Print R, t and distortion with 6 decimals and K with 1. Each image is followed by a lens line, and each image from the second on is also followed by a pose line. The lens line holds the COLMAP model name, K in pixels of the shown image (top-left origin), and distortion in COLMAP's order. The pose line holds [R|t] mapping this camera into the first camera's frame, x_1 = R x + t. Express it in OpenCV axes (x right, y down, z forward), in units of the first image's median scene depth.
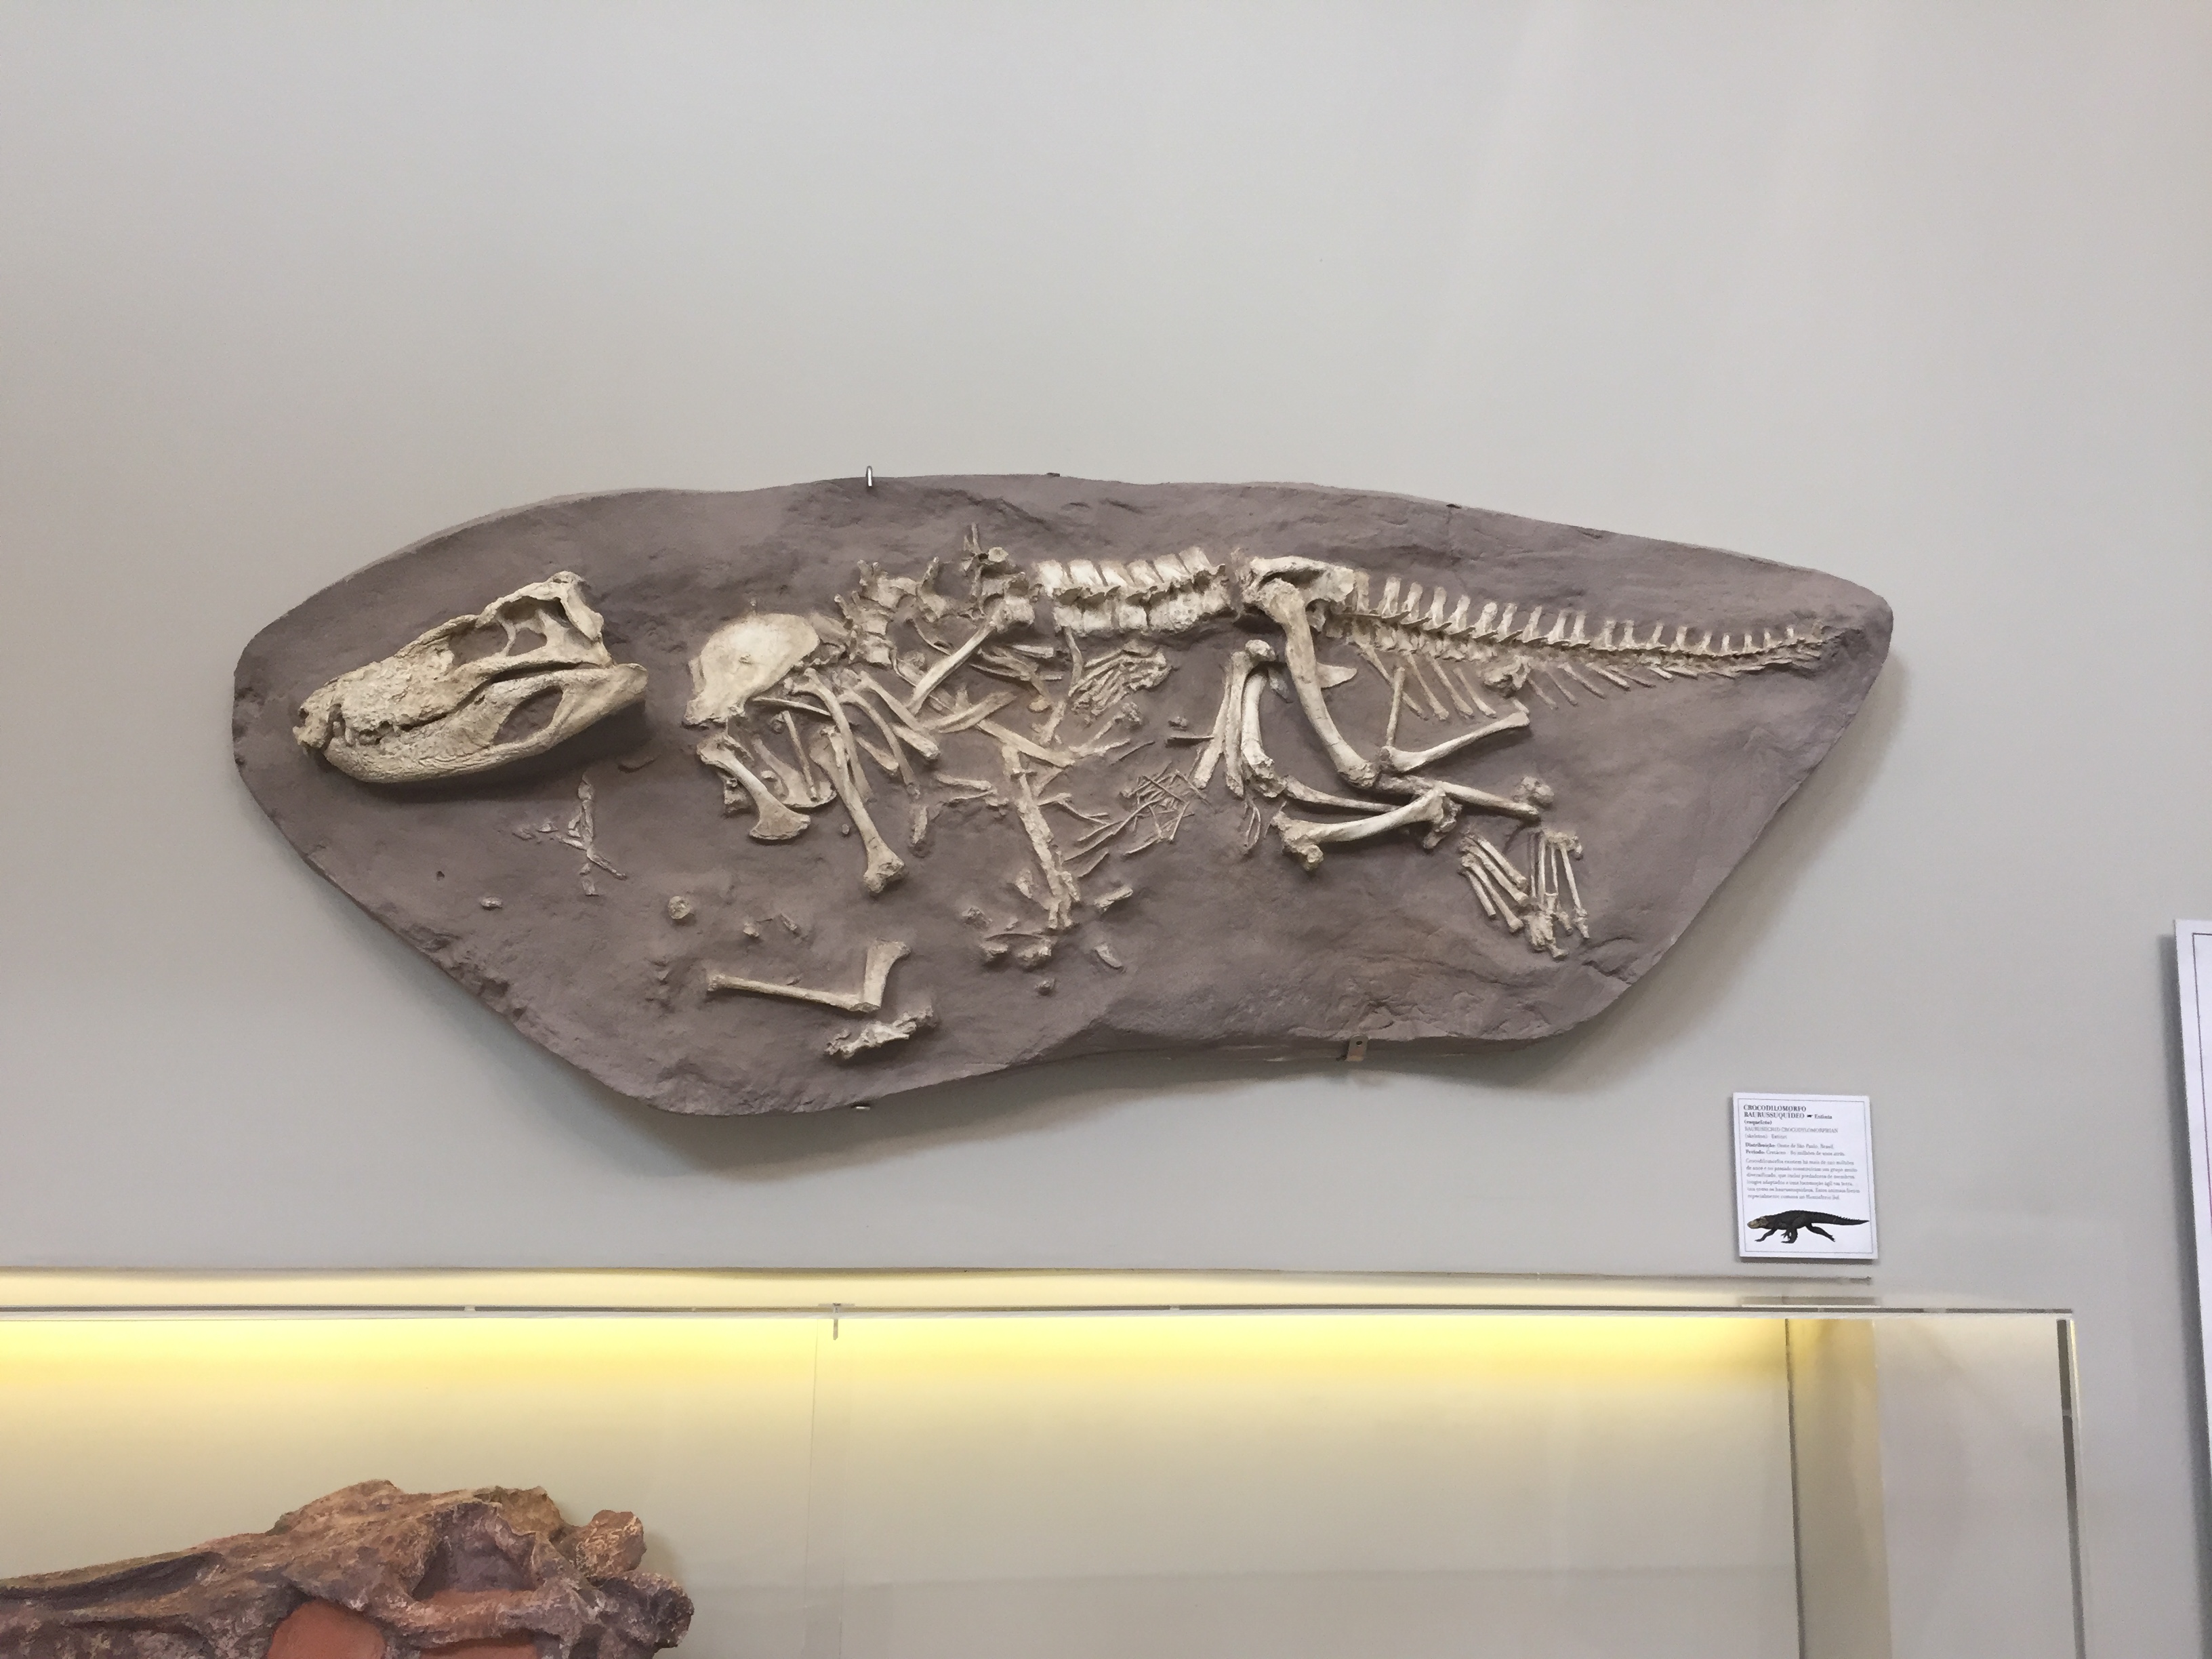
lens RADIAL K [[1887.1, 0, 1107.7], [0, 1887.1, 832.3], [0, 0, 1]] dist [0.051571, -0.080160]
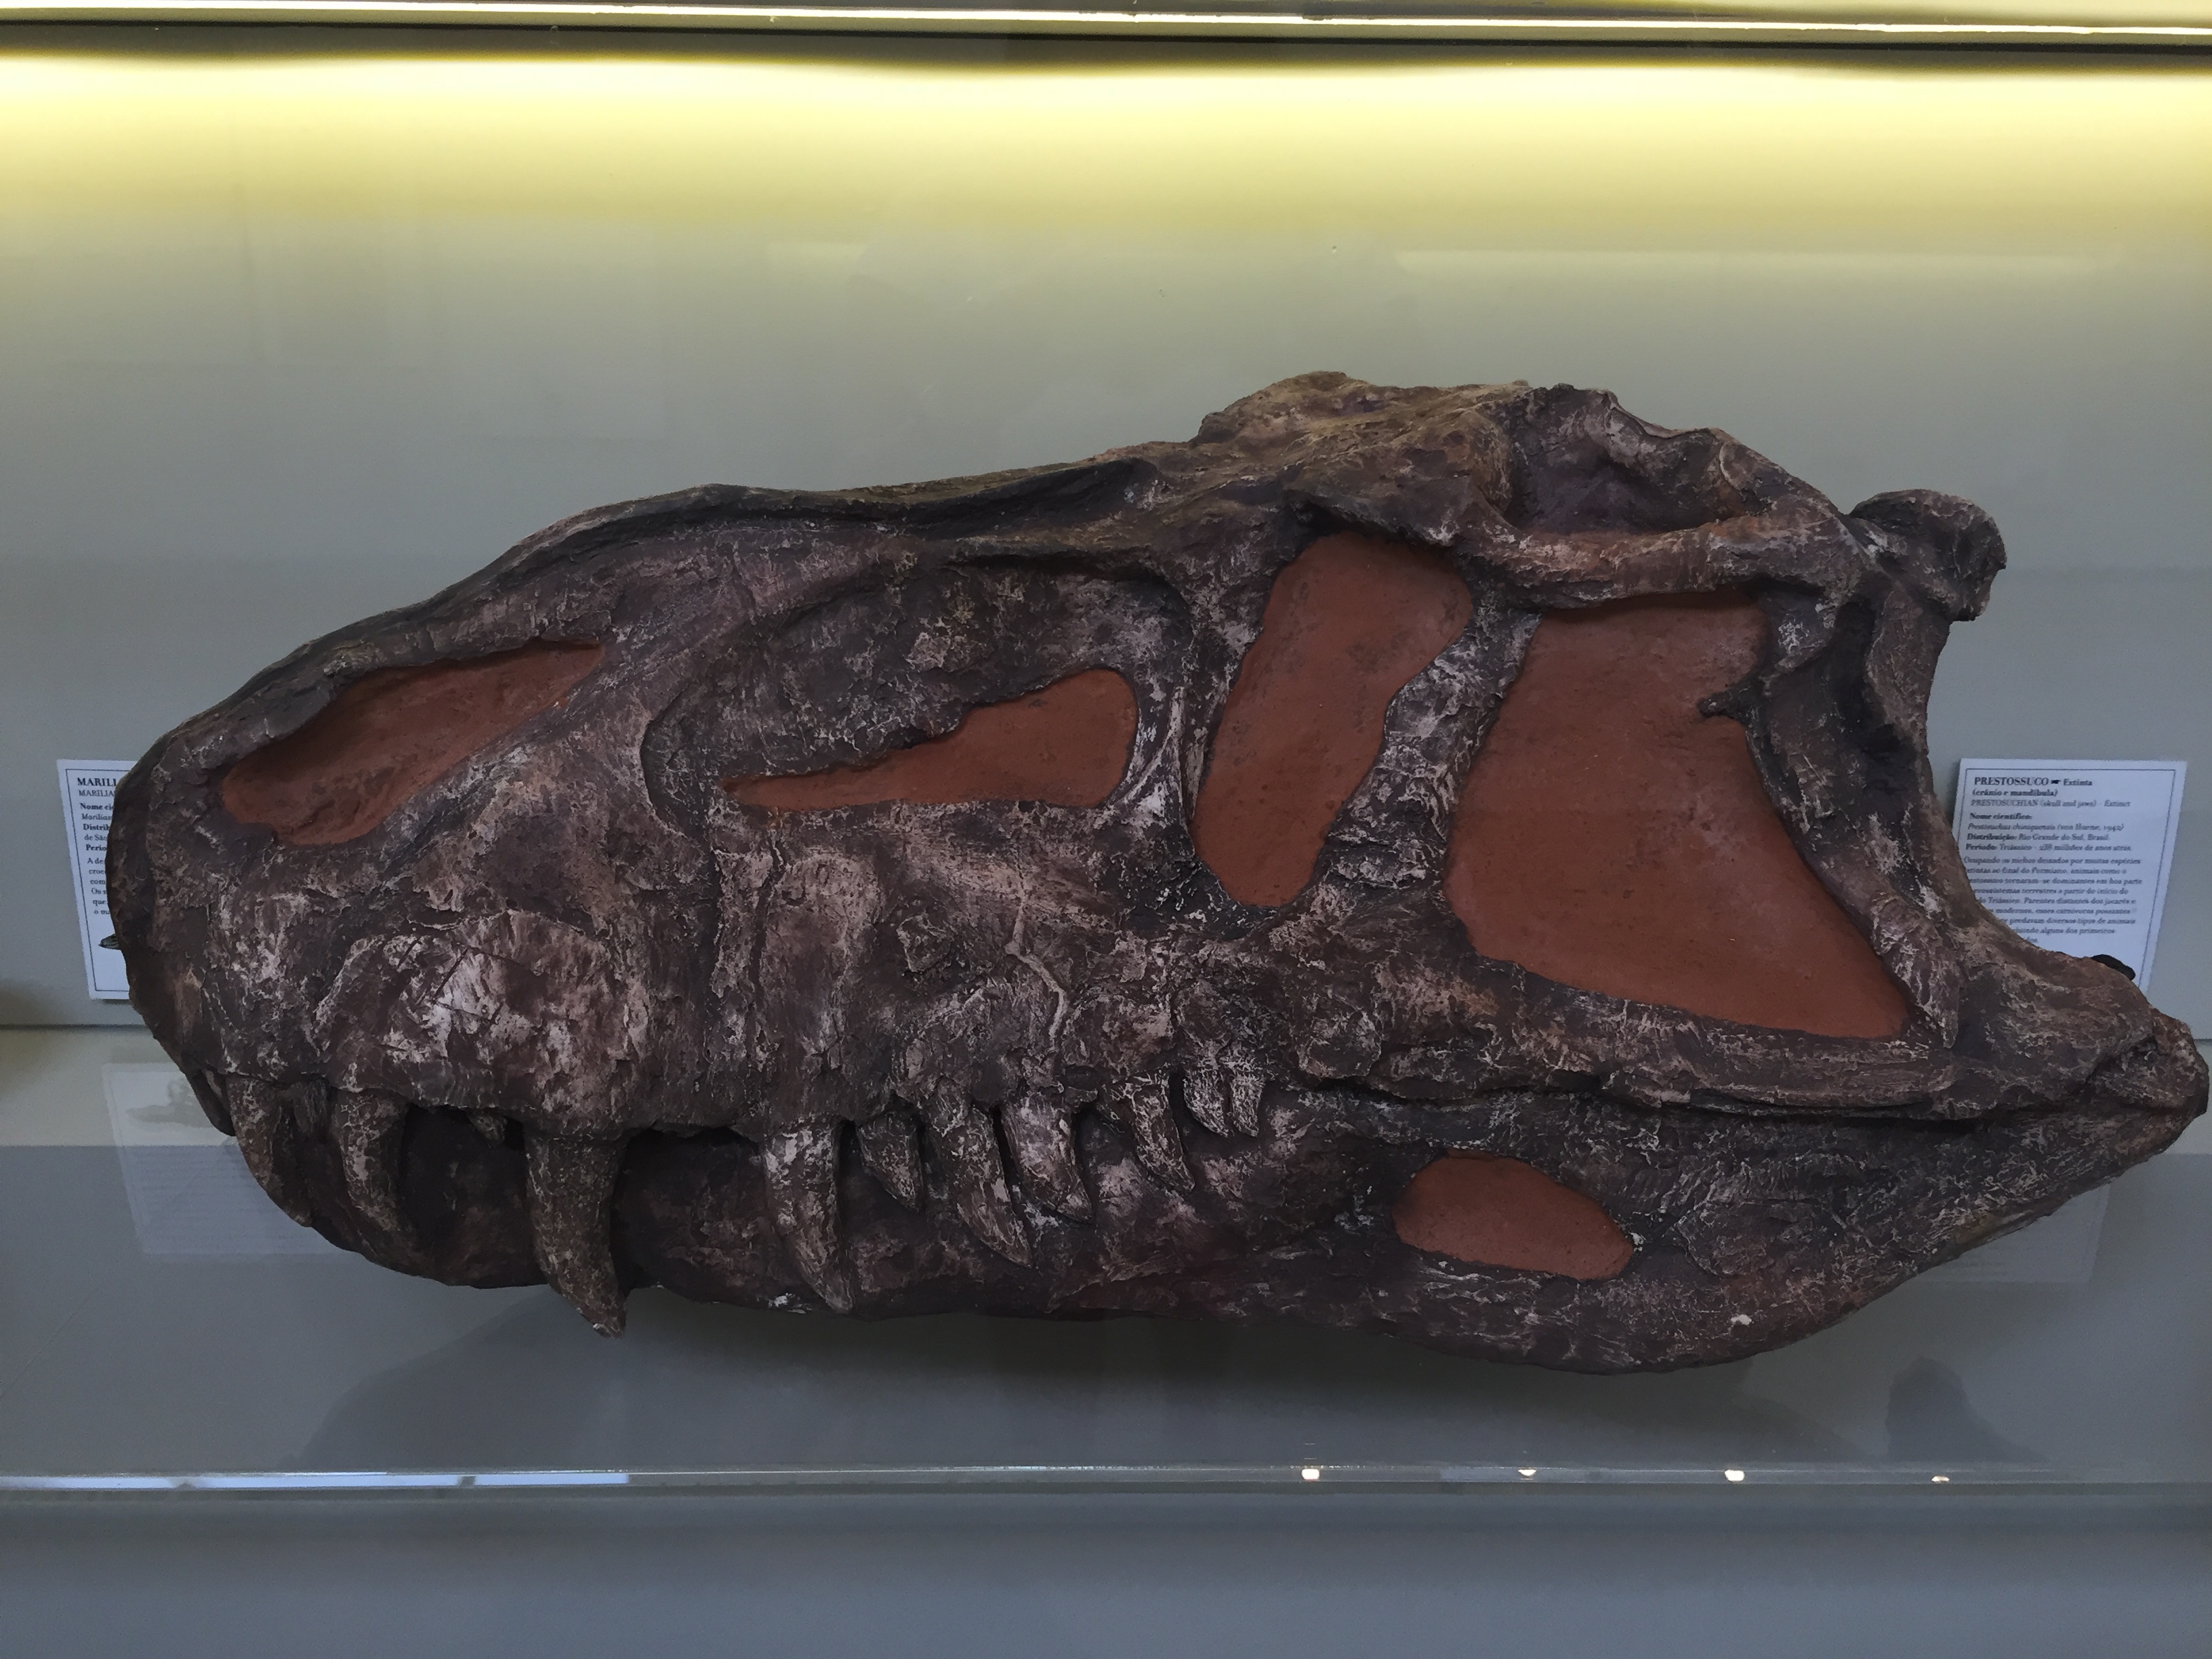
lens RADIAL K [[1887.1, 0, 1105.6], [0, 1887.1, 828.8], [0, 0, 1]] dist [0.051571, -0.080160]
pose [[0.992013, 0.033628, -0.121573, -0.419189], [0.022306, 0.901850, 0.431473, 0.233645], [0.124150, -0.430739, 0.893896, 0.430019]]
